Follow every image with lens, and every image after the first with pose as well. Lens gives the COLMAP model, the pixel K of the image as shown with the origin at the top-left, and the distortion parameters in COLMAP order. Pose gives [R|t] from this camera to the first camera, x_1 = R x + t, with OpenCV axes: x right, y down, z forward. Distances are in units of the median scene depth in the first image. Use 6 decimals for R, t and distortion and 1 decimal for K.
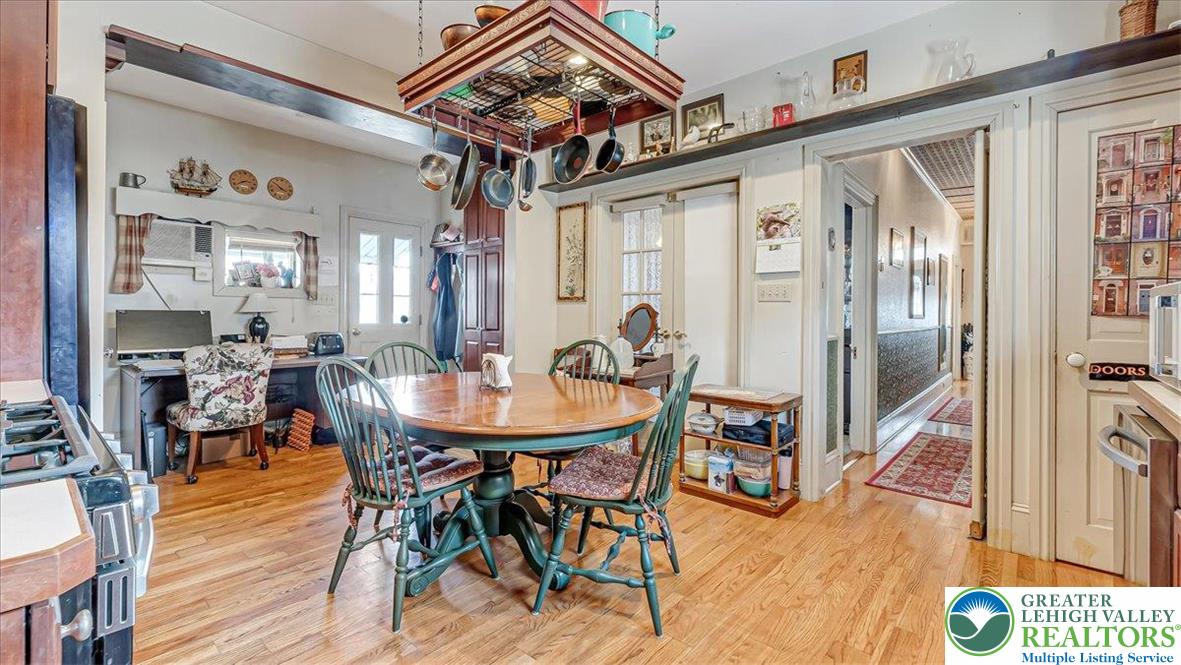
lens RADIAL K [[490.8, 0, 589.7], [0, 490.8, 316.1], [0, 0, 1]] dist [0.000968, 0.000087]
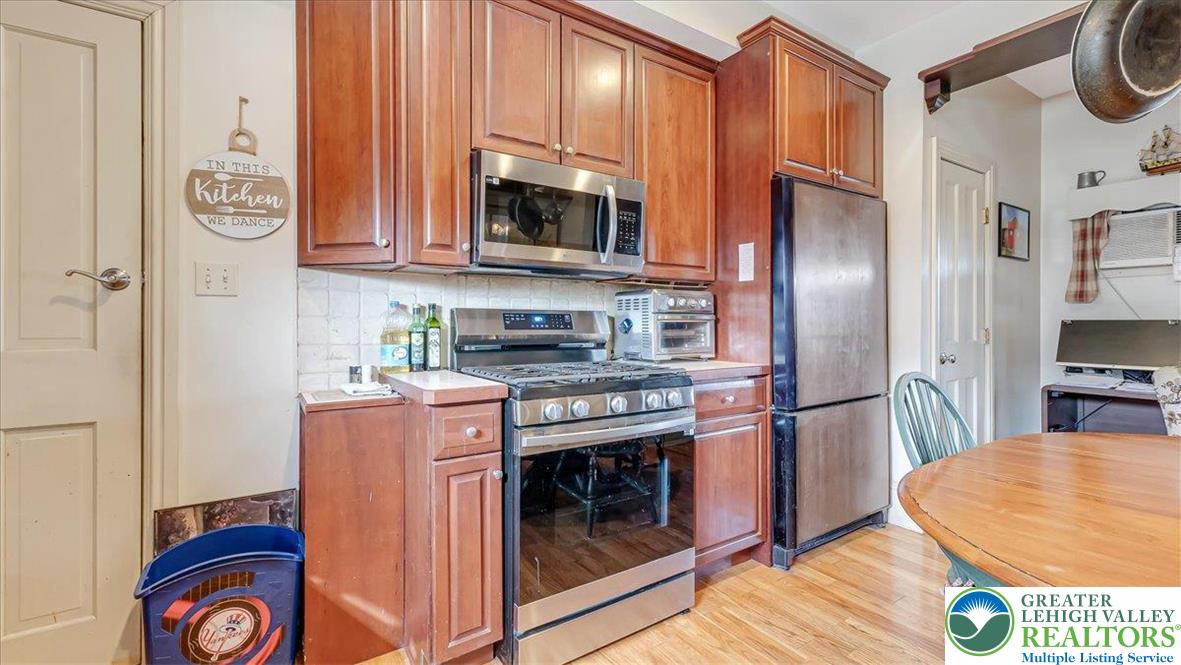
lens RADIAL K [[495.3, 0, 584.2], [0, 495.3, 330.0], [0, 0, 1]] dist [0.000961, 0.000124]
pose [[-0.261106, 0.005408, -0.965295, 0.351298], [-0.001607, 0.999980, 0.006037, 0.003103], [0.965309, 0.003128, -0.261092, 0.541915]]
